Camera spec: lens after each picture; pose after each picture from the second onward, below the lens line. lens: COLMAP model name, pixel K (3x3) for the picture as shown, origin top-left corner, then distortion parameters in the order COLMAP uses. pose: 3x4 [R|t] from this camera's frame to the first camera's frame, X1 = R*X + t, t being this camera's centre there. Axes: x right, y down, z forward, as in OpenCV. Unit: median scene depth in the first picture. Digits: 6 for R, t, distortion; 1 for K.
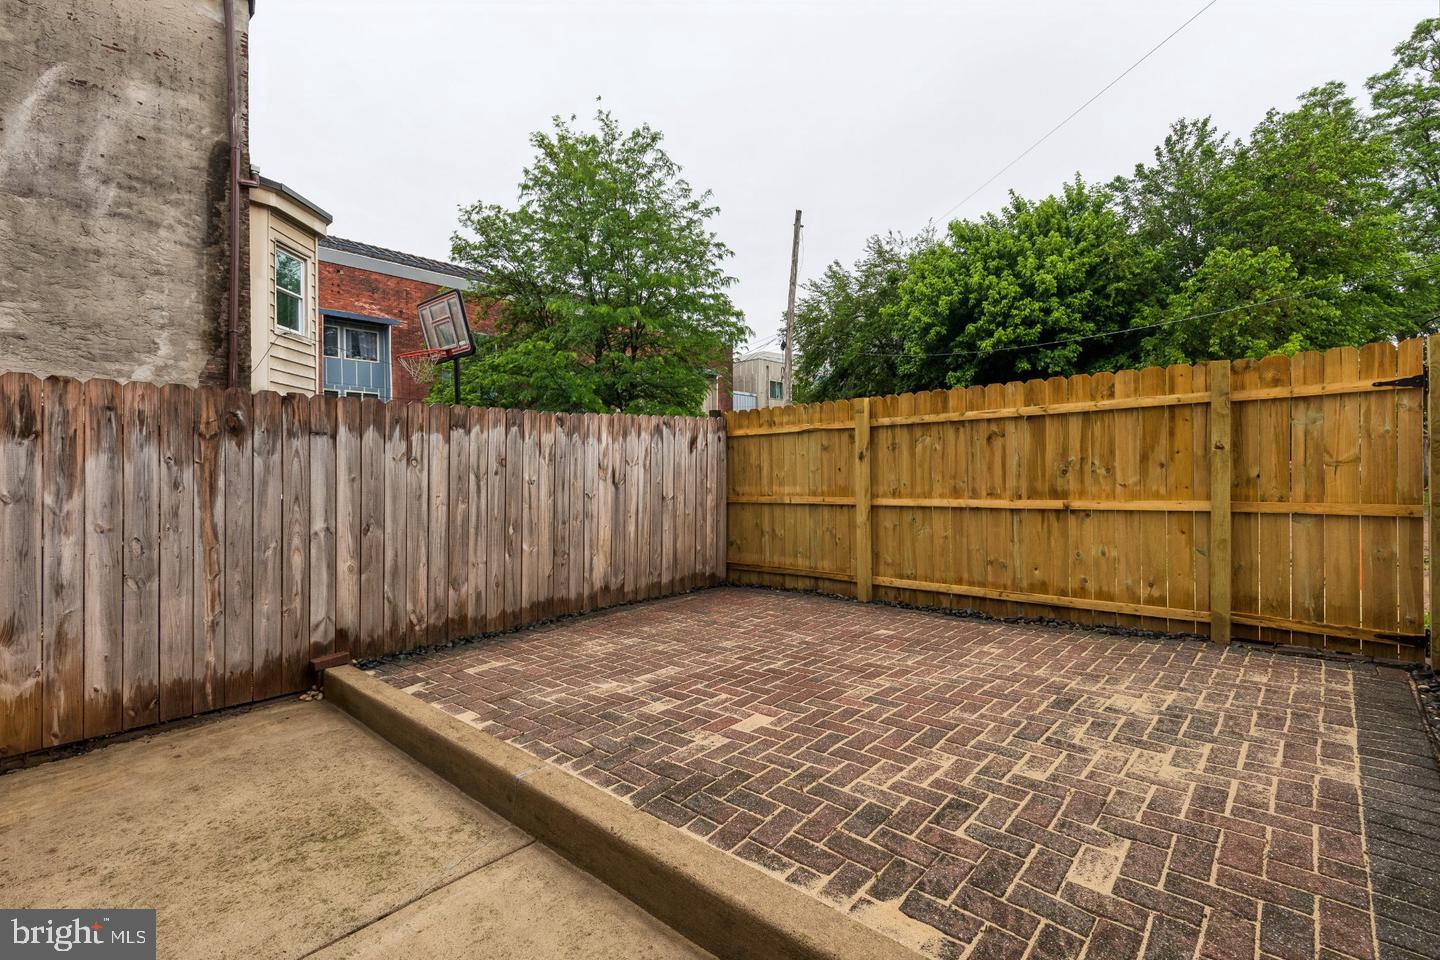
lens RADIAL K [[657.3, 0, 715.4], [0, 657.3, 475.1], [0, 0, 1]] dist [0.010388, -0.000908]
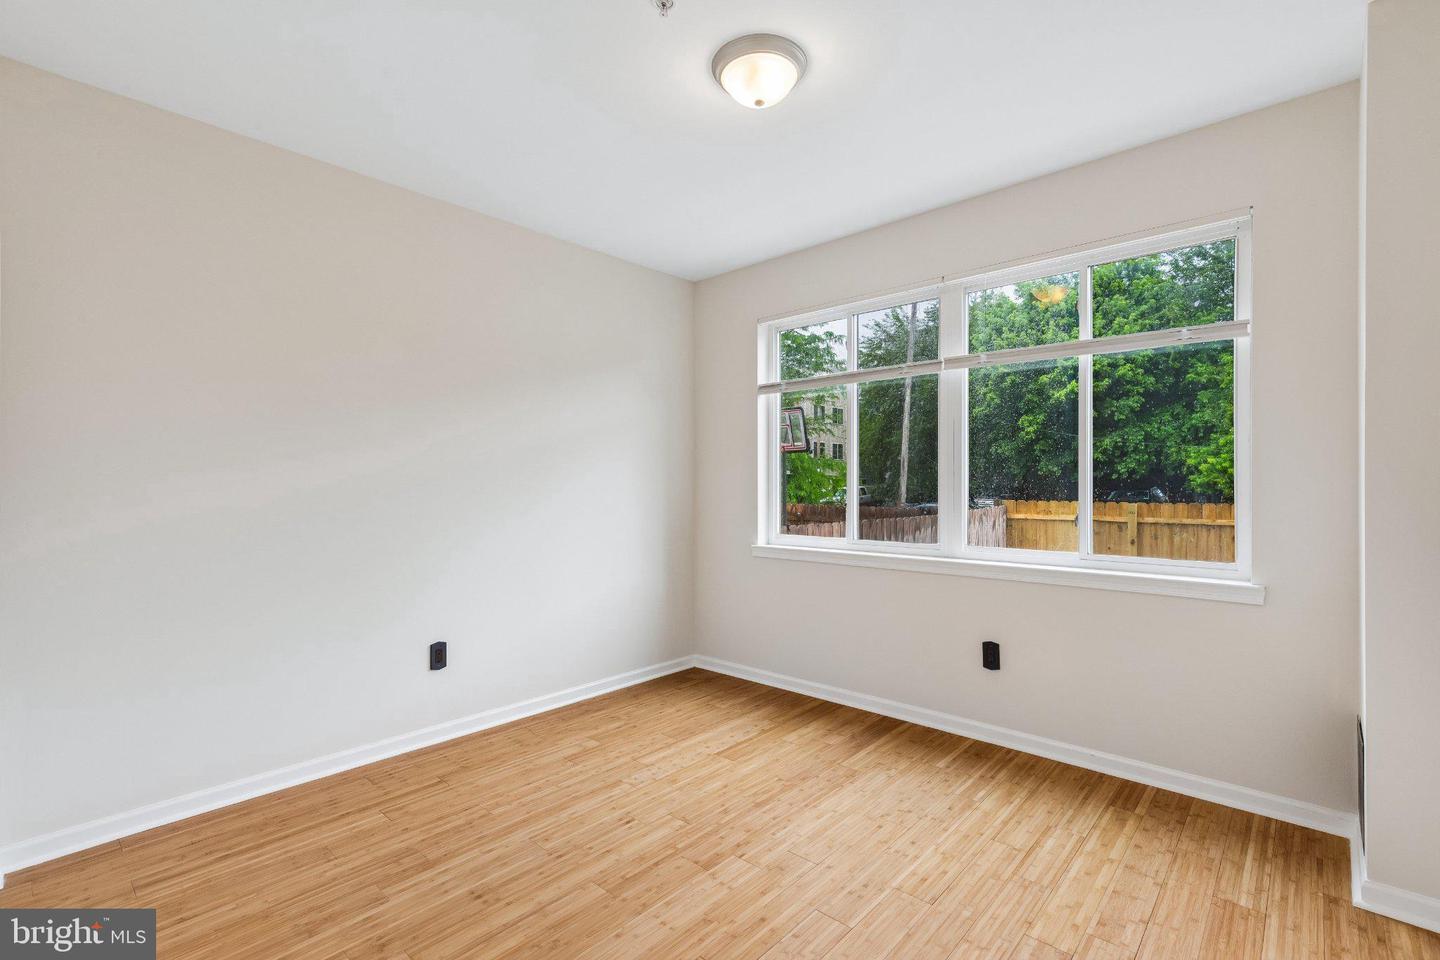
lens RADIAL K [[657.3, 0, 710.2], [0, 657.3, 485.7], [0, 0, 1]] dist [0.010388, -0.000908]
pose [[0.999897, 0.008834, 0.011323, -0.213323], [-0.008938, 0.999918, 0.009195, -0.044957], [-0.011241, -0.009295, 0.999894, -0.145045]]
